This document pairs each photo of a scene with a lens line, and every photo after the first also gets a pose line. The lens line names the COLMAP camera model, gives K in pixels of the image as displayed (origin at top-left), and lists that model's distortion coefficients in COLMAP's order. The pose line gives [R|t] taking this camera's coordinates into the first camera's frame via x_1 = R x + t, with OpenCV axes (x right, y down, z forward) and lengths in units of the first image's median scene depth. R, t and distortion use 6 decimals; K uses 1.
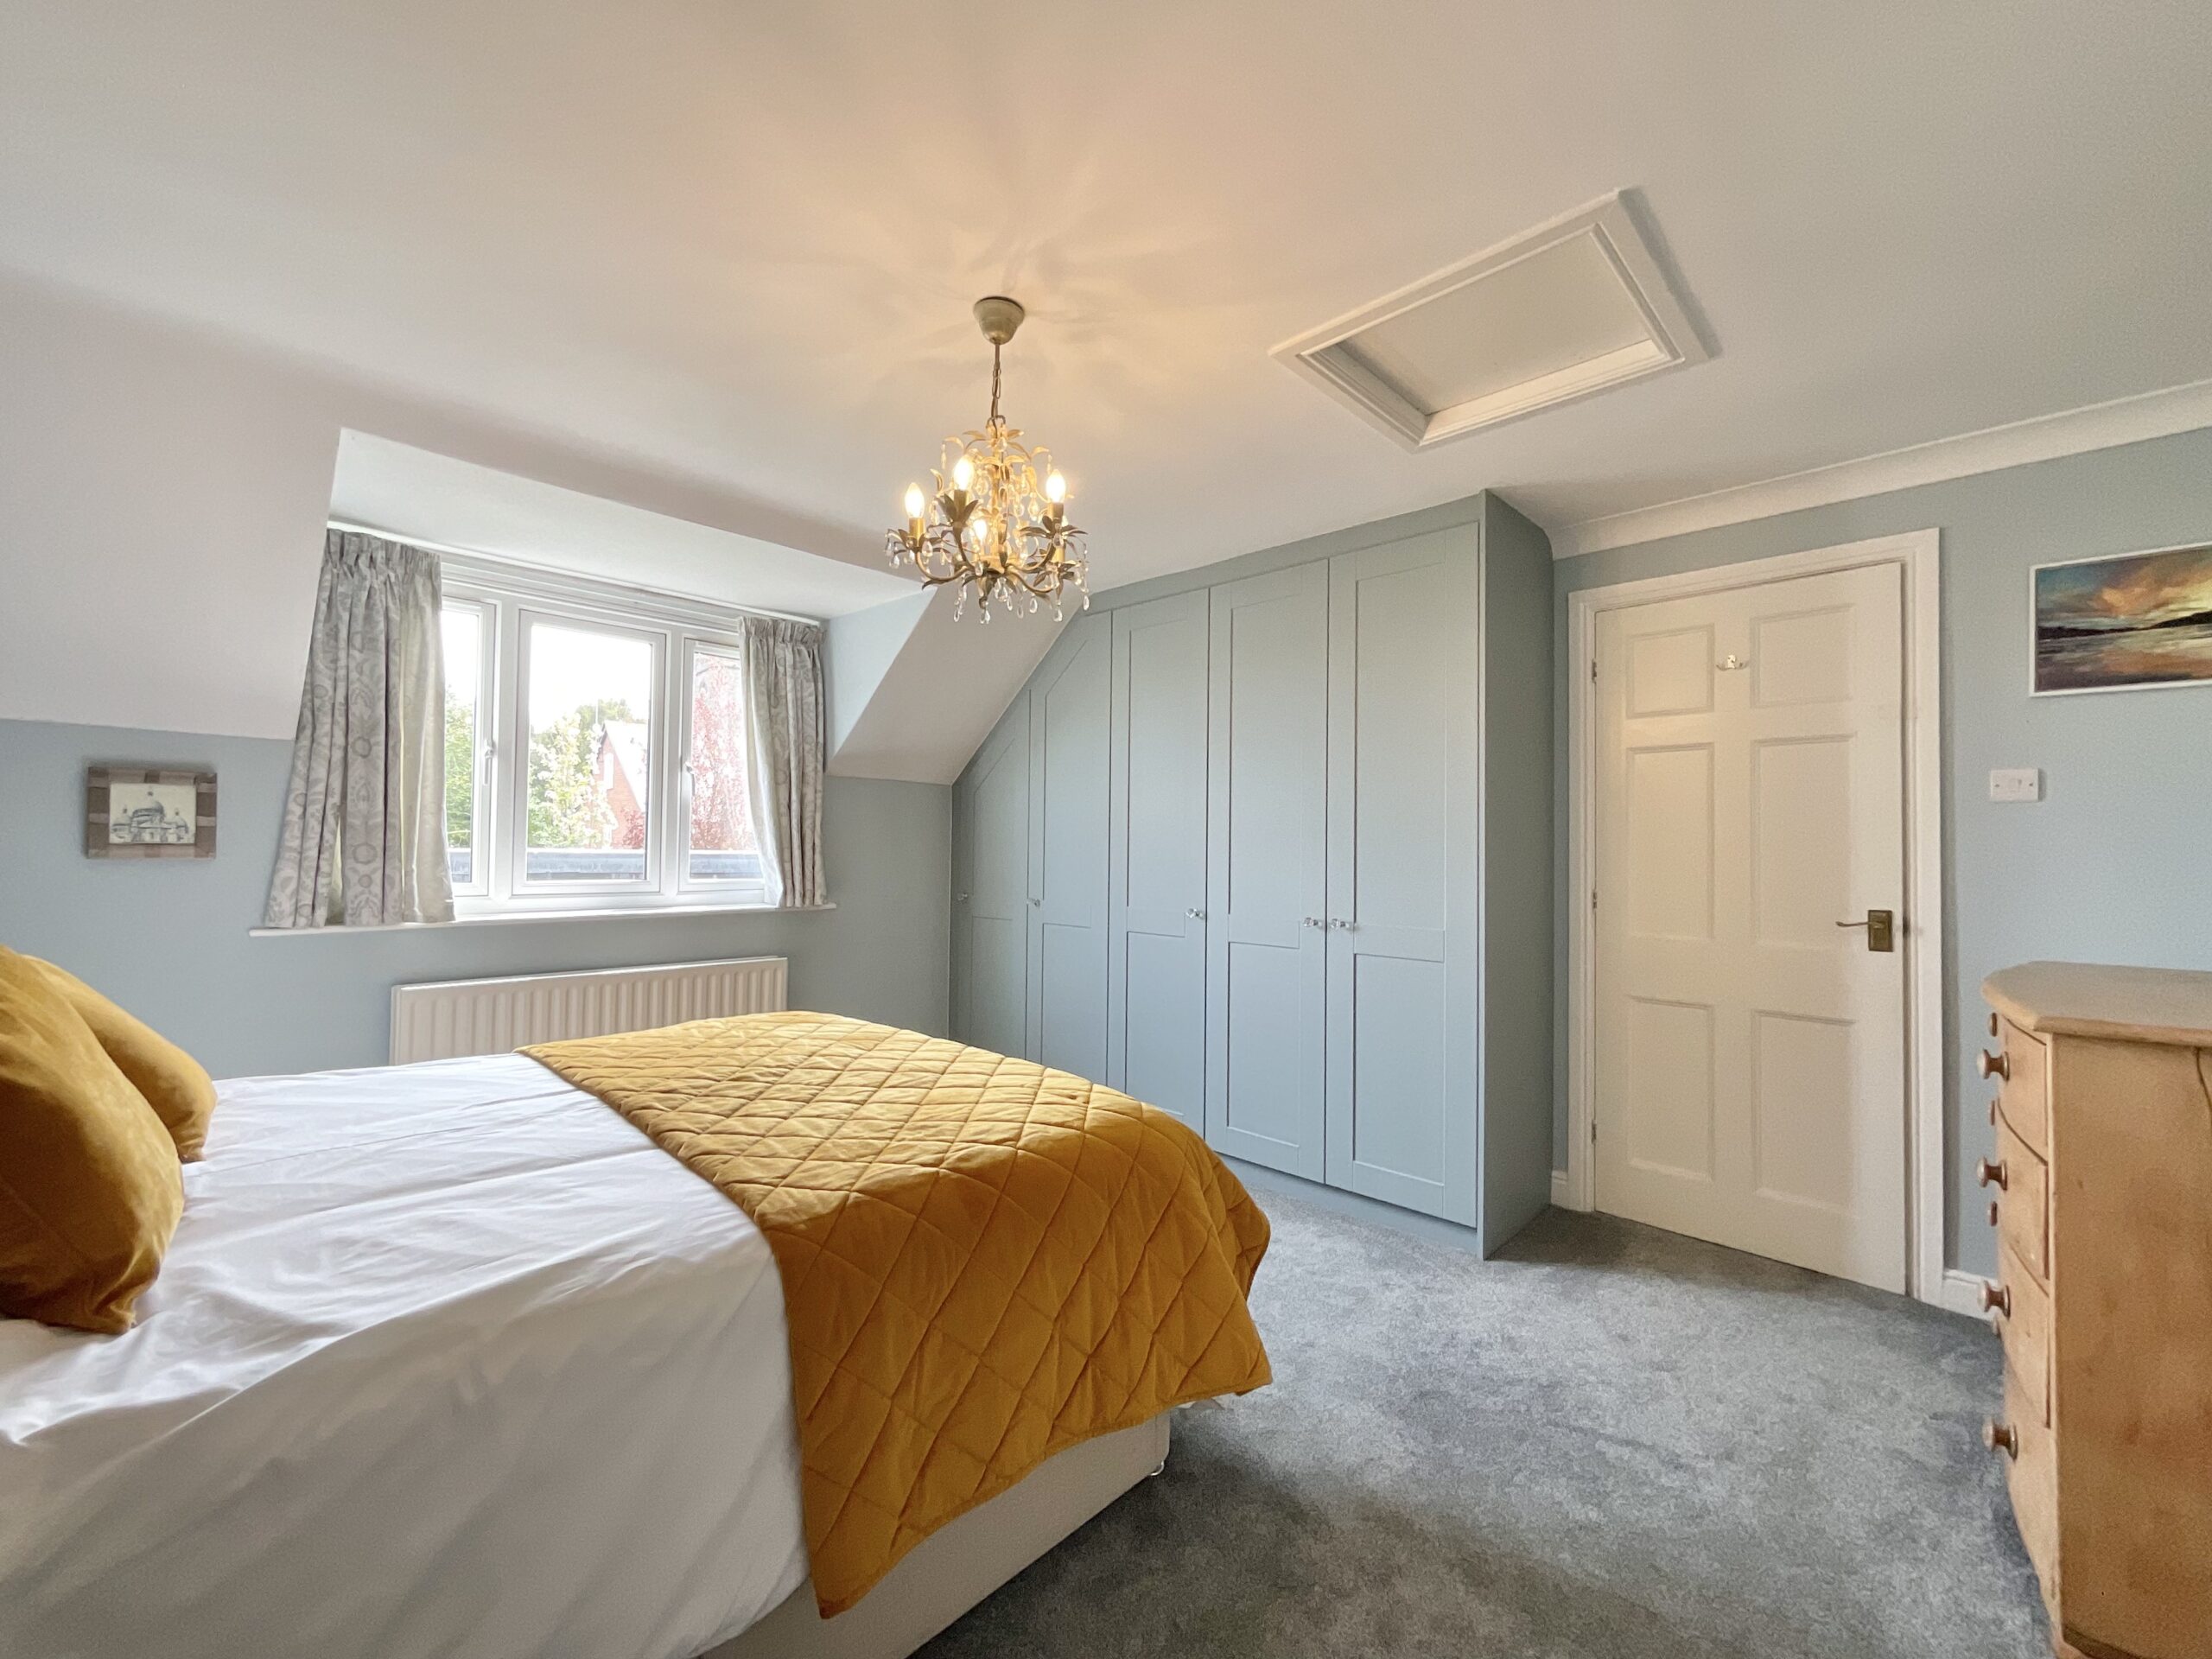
lens RADIAL K [[900.0, 0, 1110.9], [0, 900.0, 832.3], [0, 0, 1]] dist [-0.001533, -0.000526]
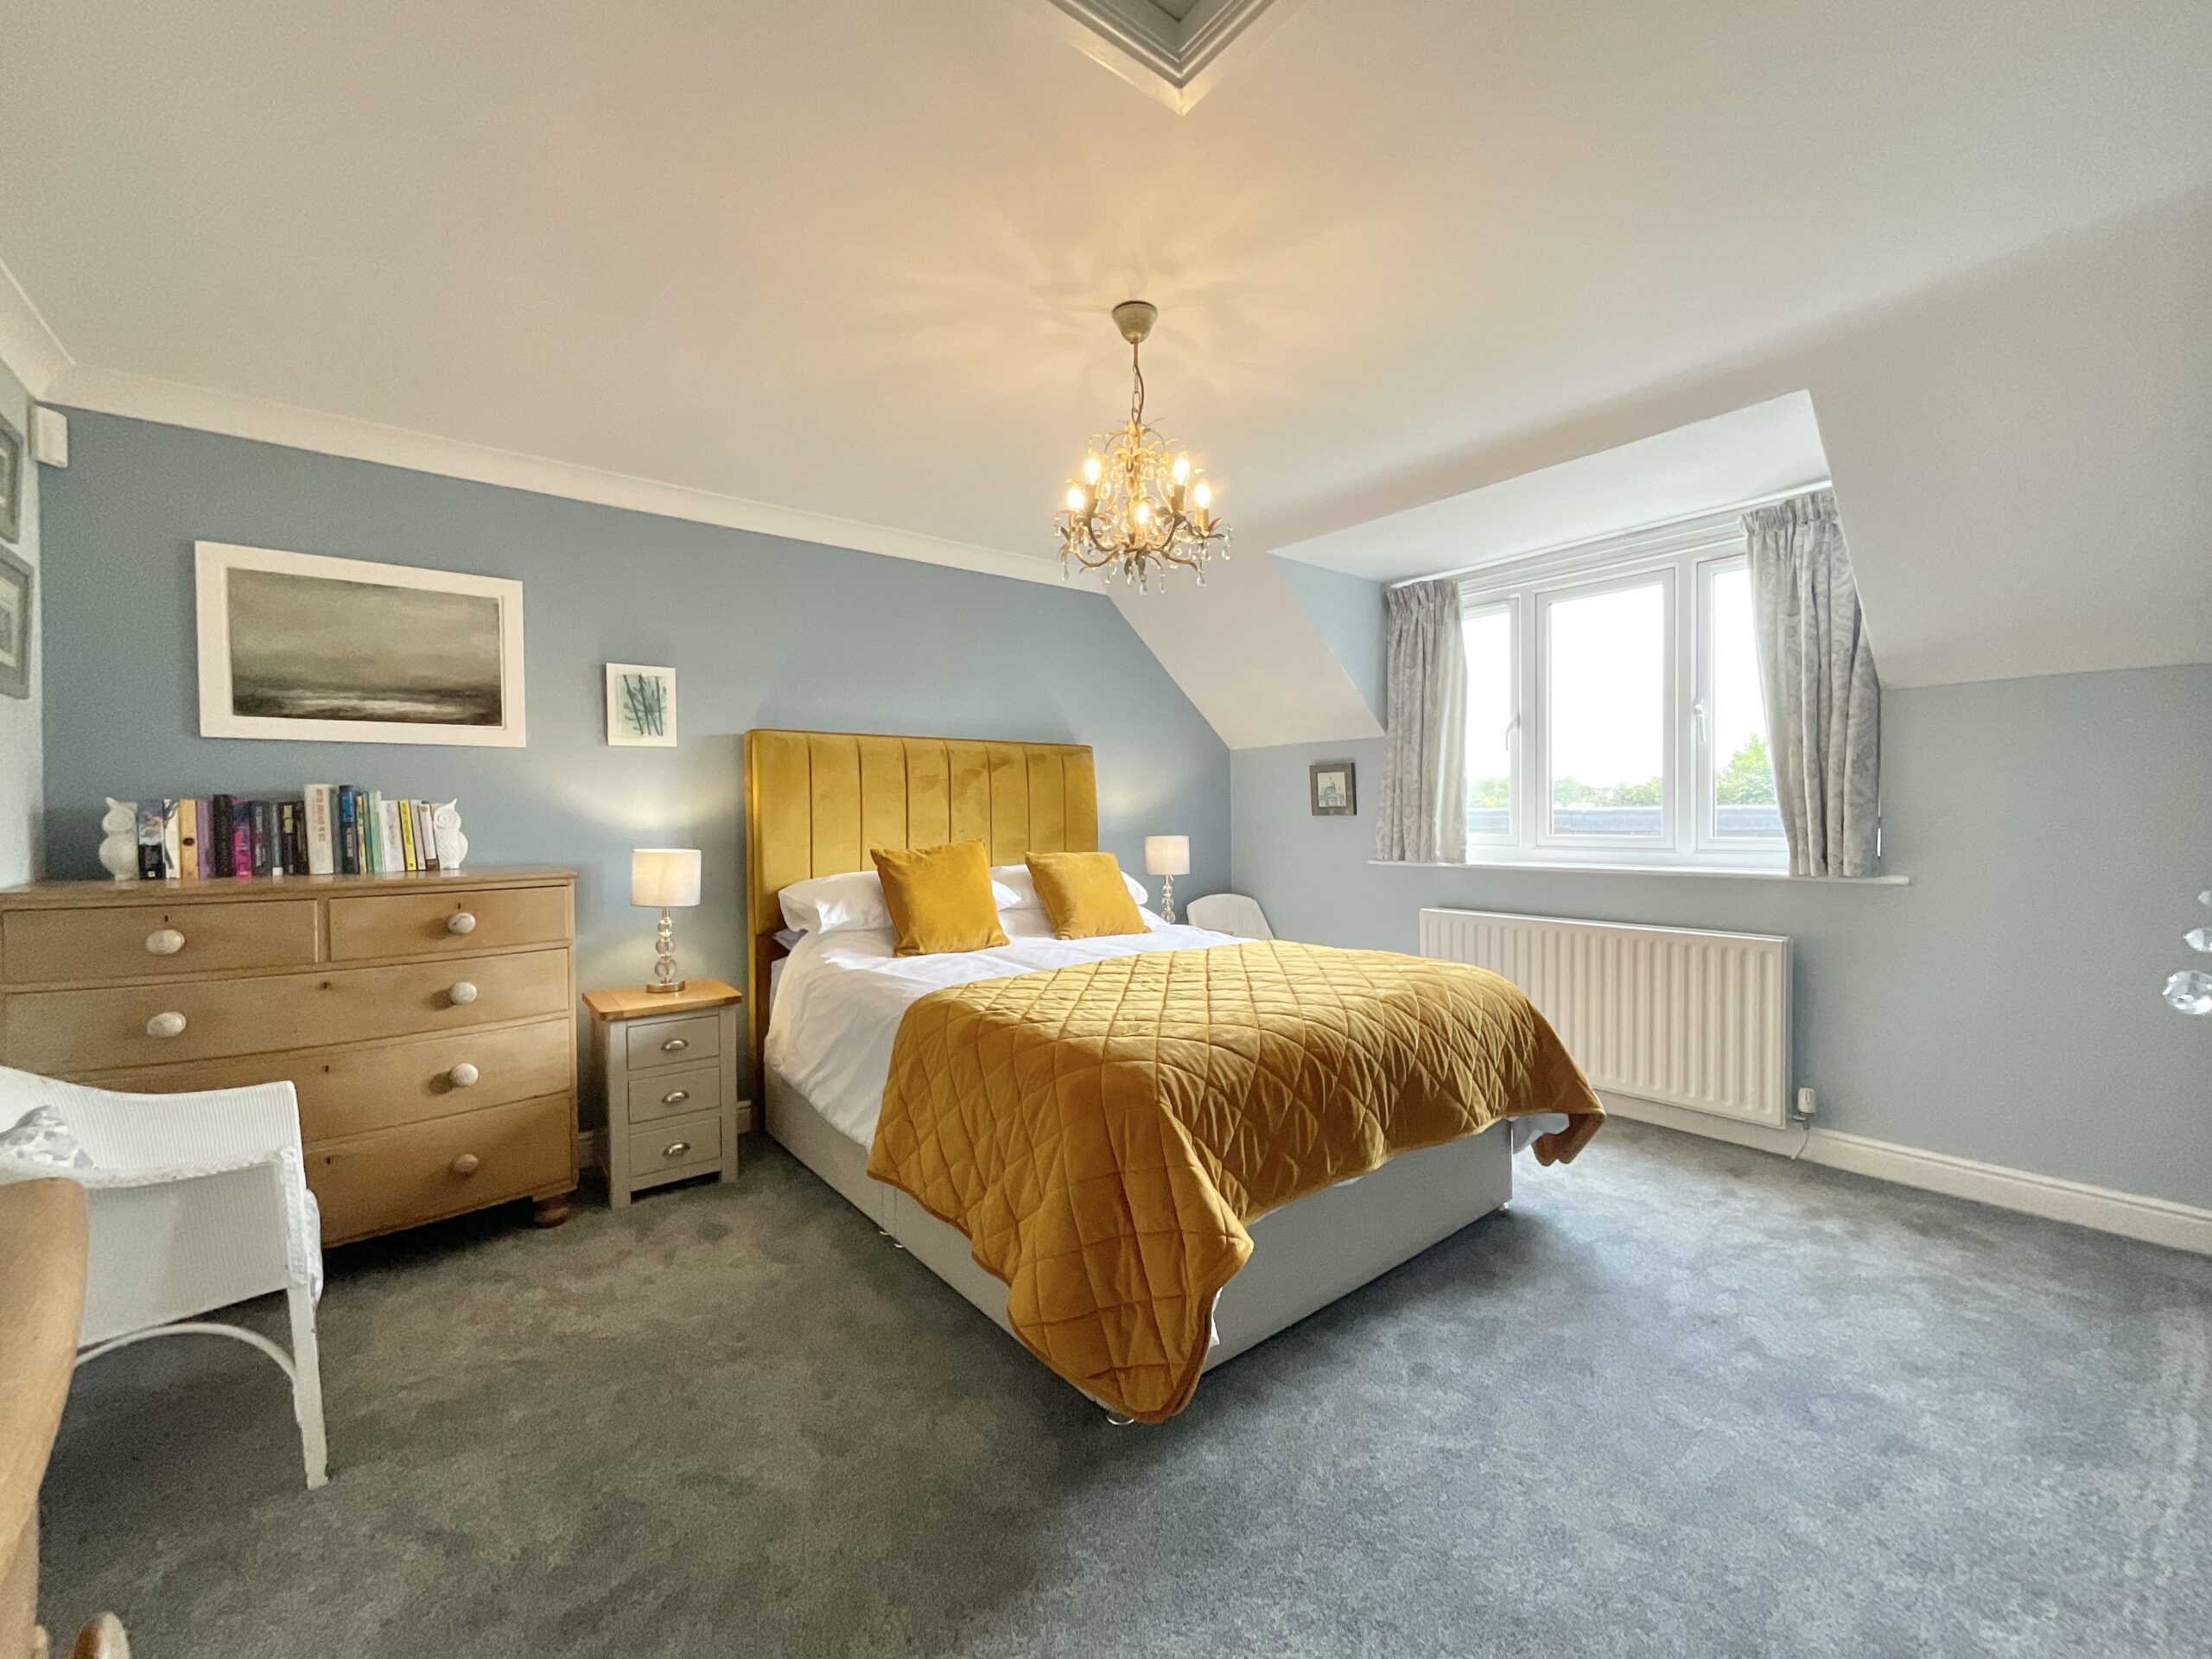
lens RADIAL K [[900.0, 0, 1110.9], [0, 900.0, 832.3], [0, 0, 1]] dist [-0.001533, -0.000526]
pose [[-0.126701, 0.012157, -0.991866, 0.605192], [0.030271, 0.999507, 0.008384, 0.029380], [0.991479, -0.028963, -0.127007, 0.673956]]
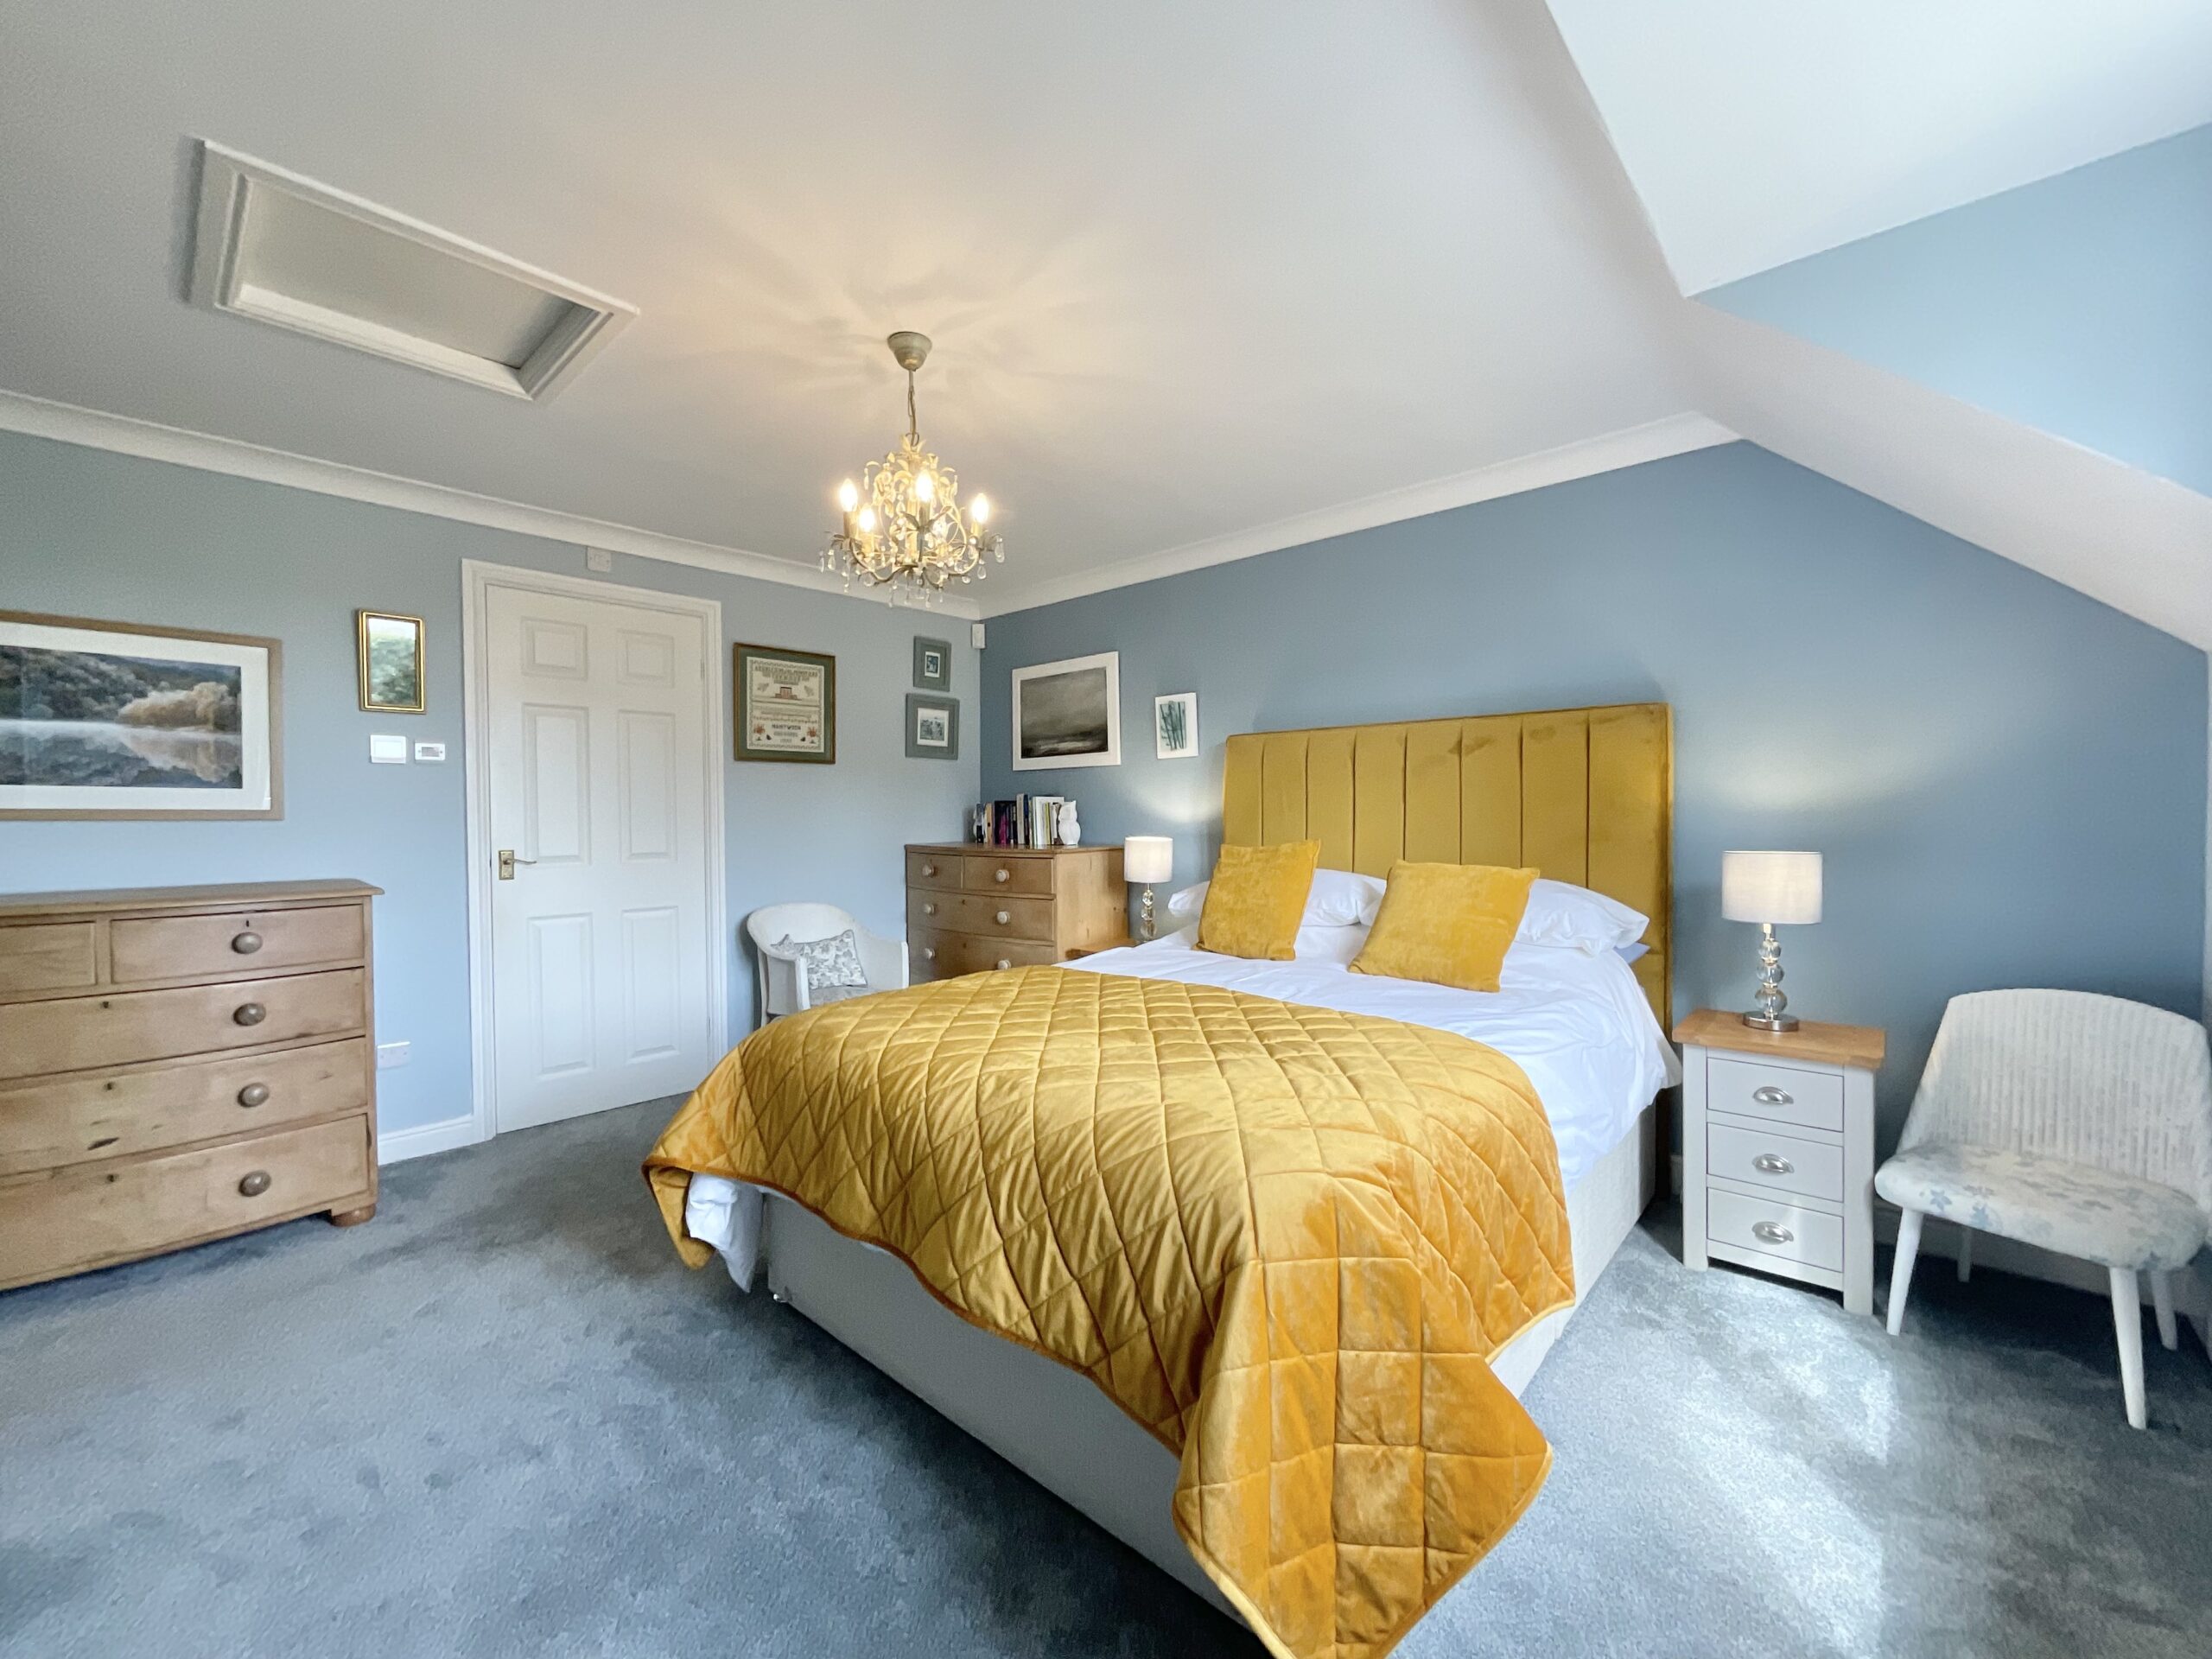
lens RADIAL K [[932.7, 0, 1106.0], [0, 932.7, 829.5], [0, 0, 1]] dist [-0.001461, -0.000159]
pose [[-0.999933, -0.008225, -0.008184, -0.232893], [-0.008112, 0.999873, -0.013750, 0.047878], [0.008296, -0.013683, -0.999872, 1.369021]]
